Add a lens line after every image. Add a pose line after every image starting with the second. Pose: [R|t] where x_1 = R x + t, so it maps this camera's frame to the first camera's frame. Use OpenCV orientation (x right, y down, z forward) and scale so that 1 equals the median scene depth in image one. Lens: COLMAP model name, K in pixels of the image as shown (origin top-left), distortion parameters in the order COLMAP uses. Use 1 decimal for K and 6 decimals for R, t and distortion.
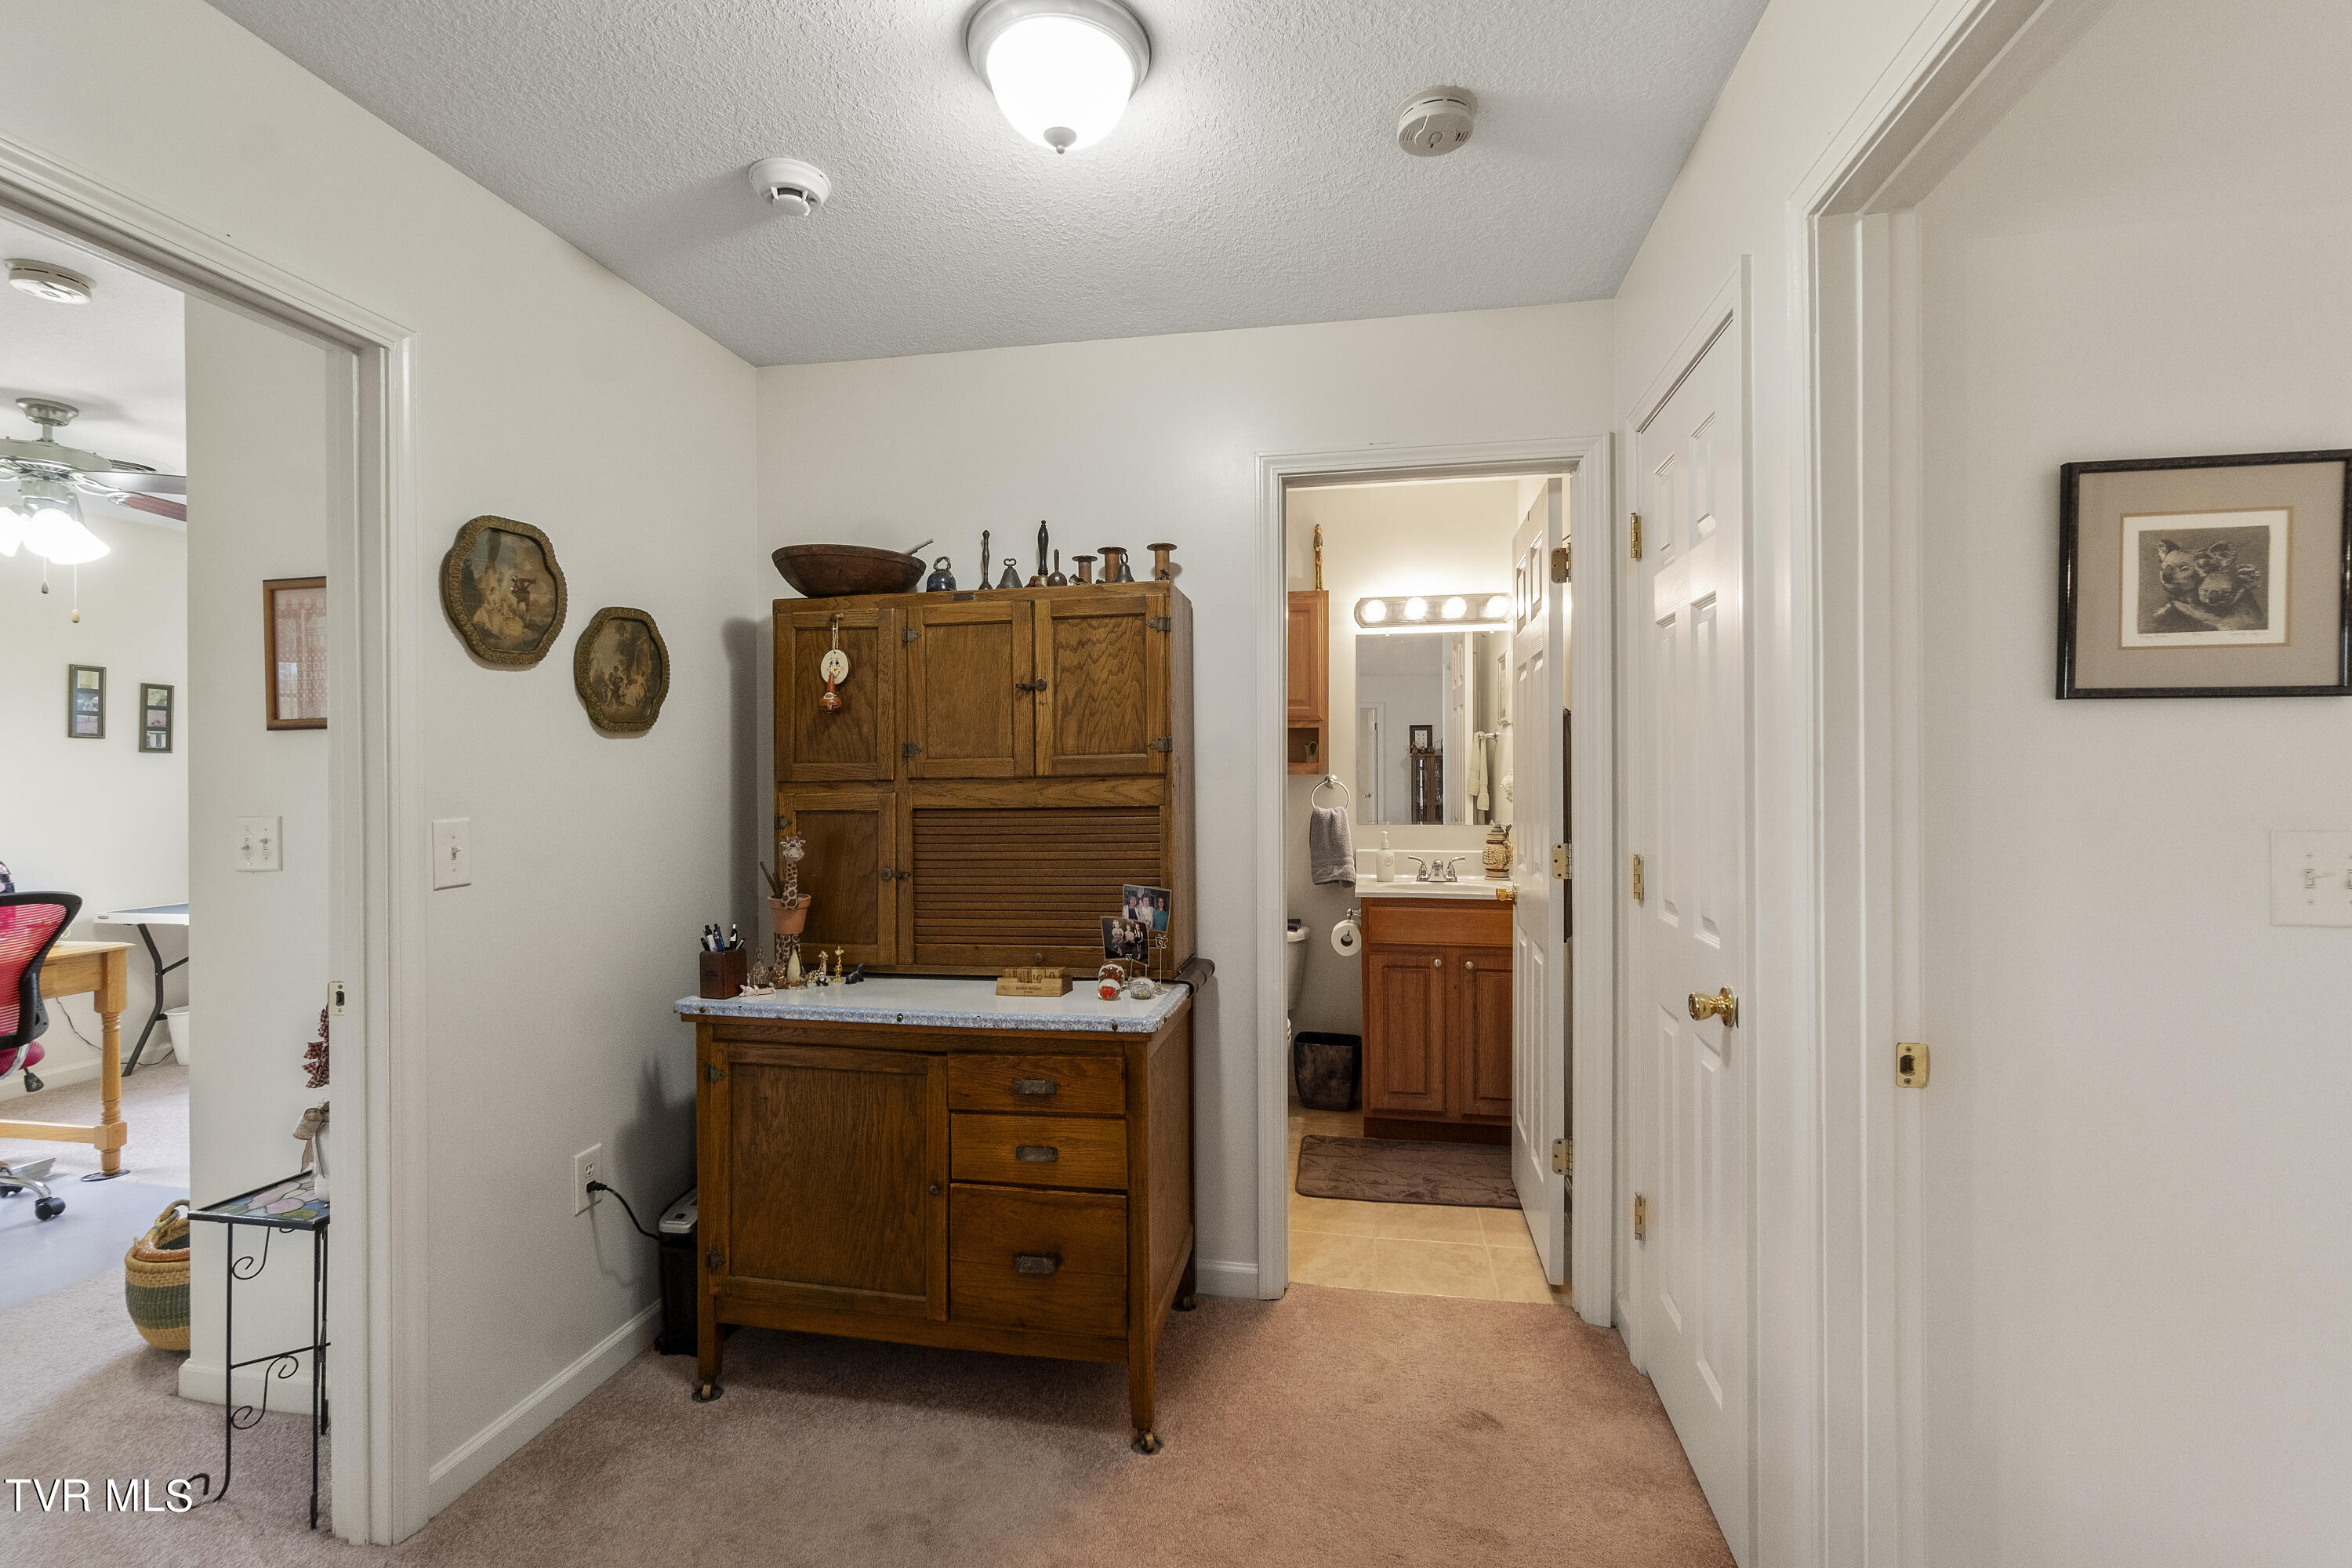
lens RADIAL K [[1039.6, 0, 1176.0], [0, 1039.6, 784.0], [0, 0, 1]] dist [0.000827, 0.001544]
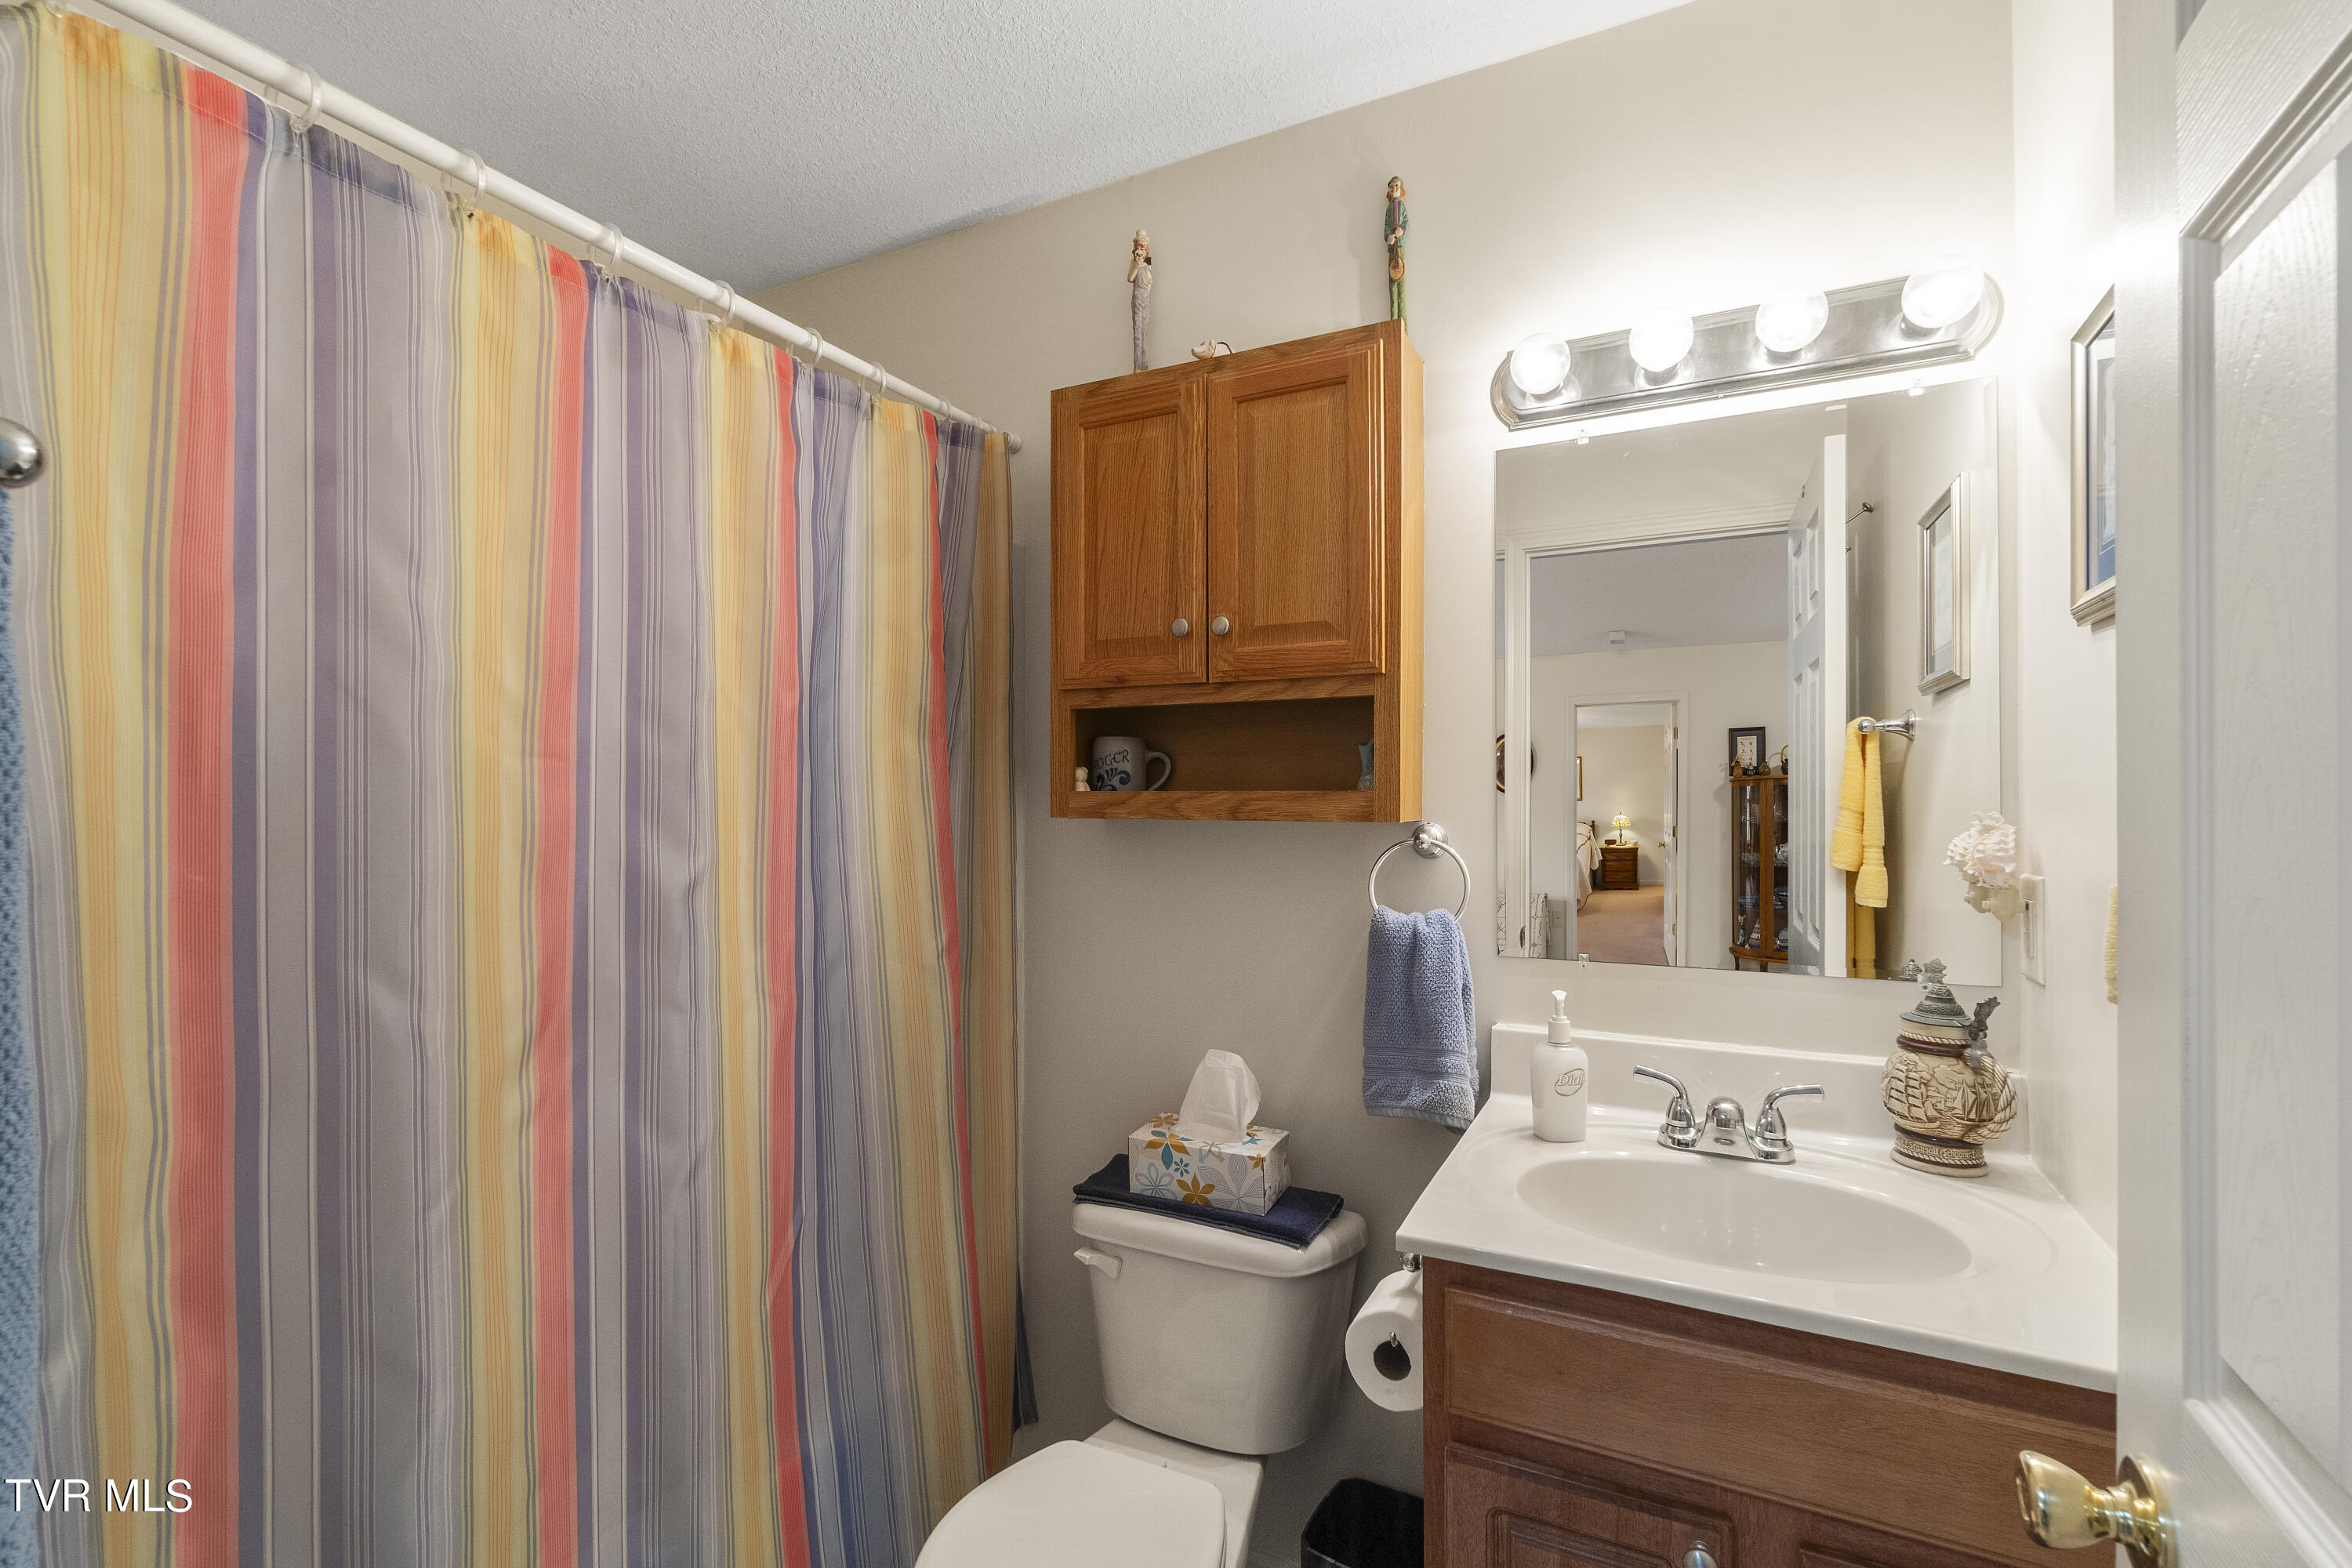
lens RADIAL K [[1041.7, 0, 1184.3], [0, 1041.7, 802.8], [0, 0, 1]] dist [-0.000237, 0.000216]
pose [[0.960752, 0.003429, -0.277388, 0.170556], [-0.004970, 0.999976, -0.004853, -0.013554], [0.277365, 0.006042, 0.960746, 0.610495]]
